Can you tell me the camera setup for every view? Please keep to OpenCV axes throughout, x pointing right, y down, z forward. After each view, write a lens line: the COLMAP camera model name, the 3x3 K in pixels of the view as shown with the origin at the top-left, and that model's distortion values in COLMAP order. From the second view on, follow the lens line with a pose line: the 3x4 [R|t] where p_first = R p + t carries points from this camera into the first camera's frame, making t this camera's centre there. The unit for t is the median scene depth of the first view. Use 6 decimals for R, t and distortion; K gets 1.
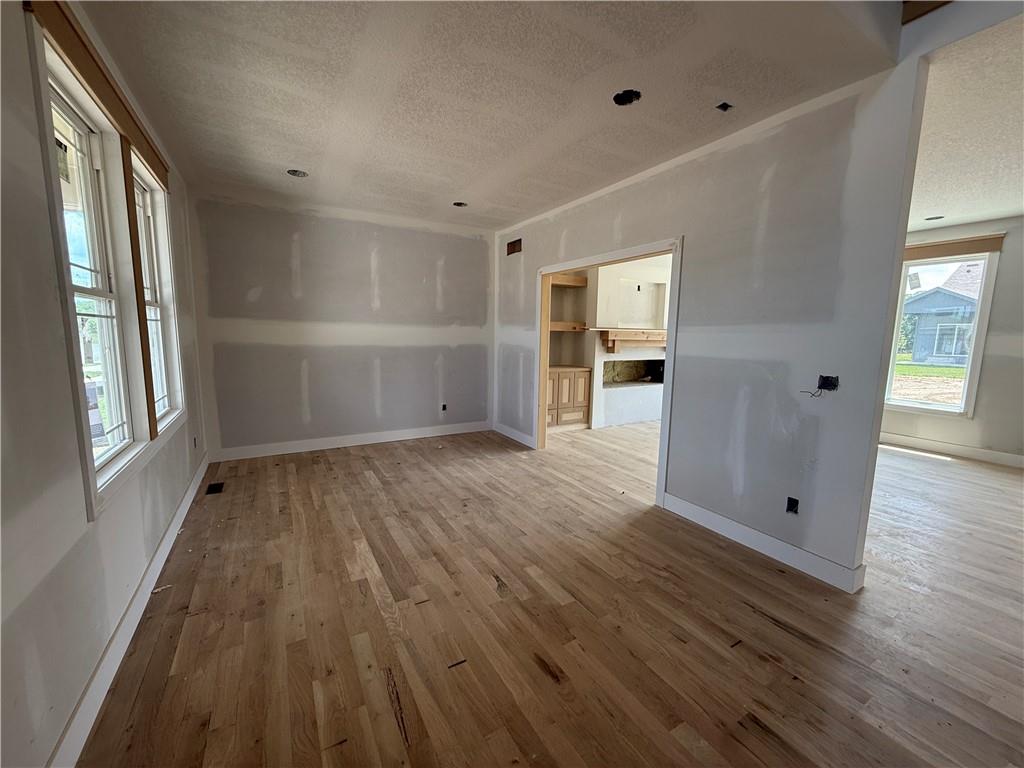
lens RADIAL K [[410.6, 0, 510.9], [0, 410.6, 385.2], [0, 0, 1]] dist [0.001593, 0.000446]
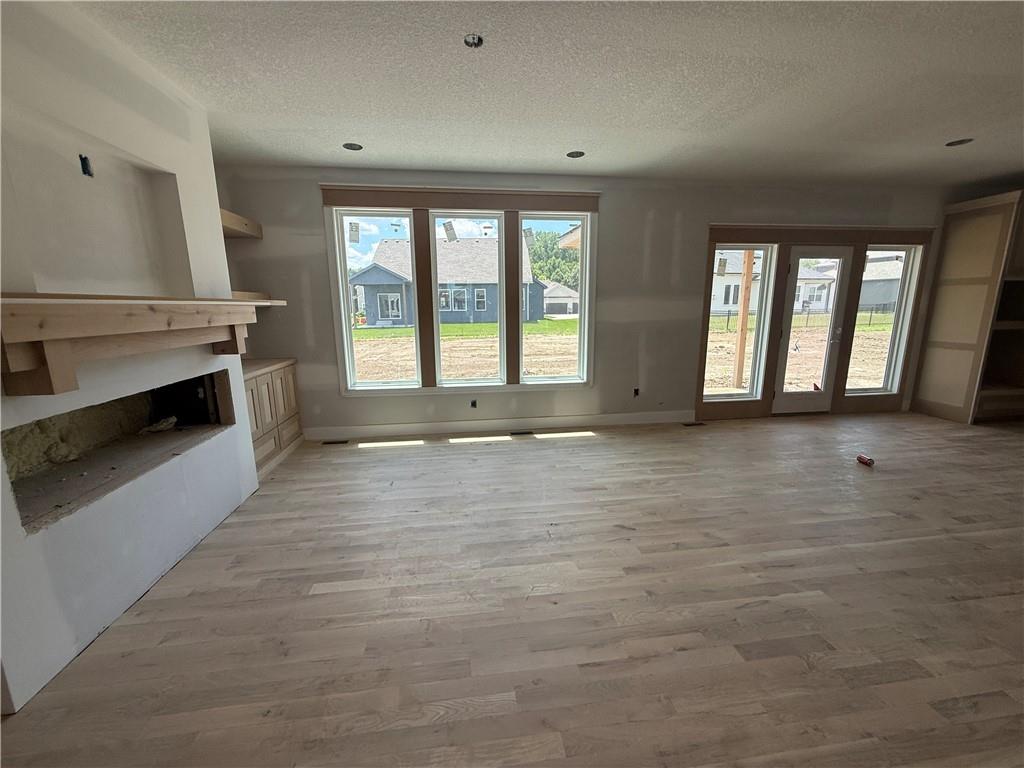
lens RADIAL K [[410.6, 0, 510.9], [0, 410.6, 385.2], [0, 0, 1]] dist [0.001593, 0.000446]
pose [[0.393900, -0.198323, 0.897503, 0.201571], [0.135899, 0.978279, 0.156529, -0.126386], [-0.909051, 0.060313, 0.412296, 0.949437]]
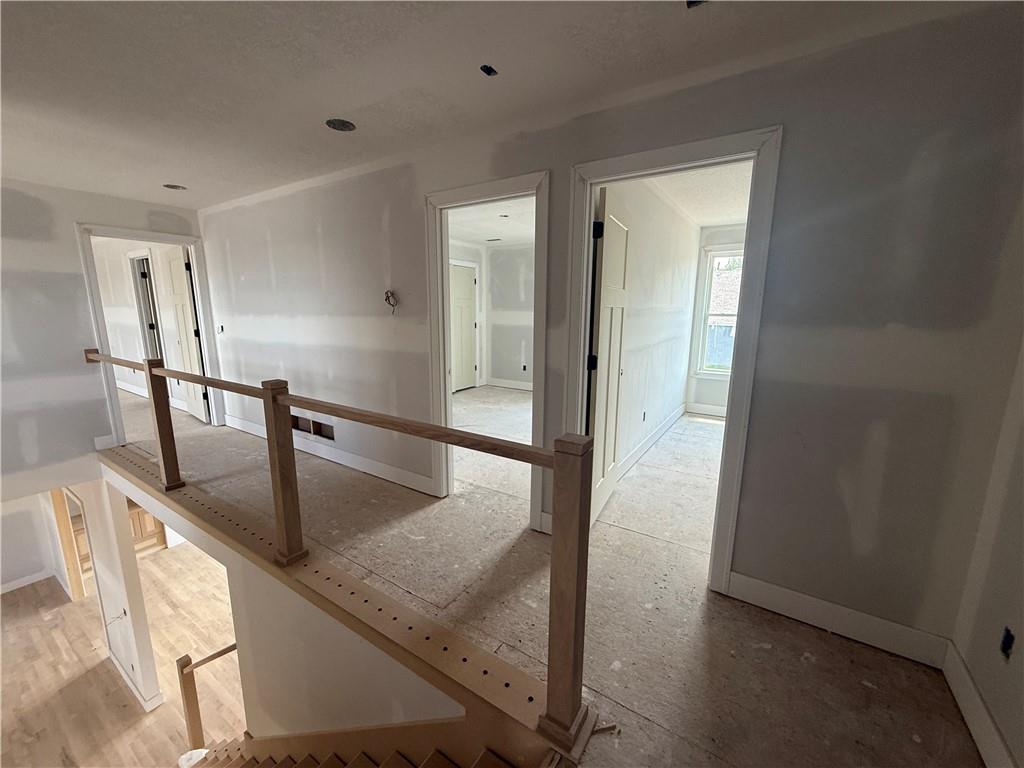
lens RADIAL K [[410.6, 0, 510.9], [0, 410.6, 385.2], [0, 0, 1]] dist [0.001593, 0.000446]
pose [[0.895508, -0.095345, 0.434712, 0.978577], [0.067285, 0.994559, 0.079530, -0.642546], [-0.439929, -0.041970, 0.897051, -0.867647]]
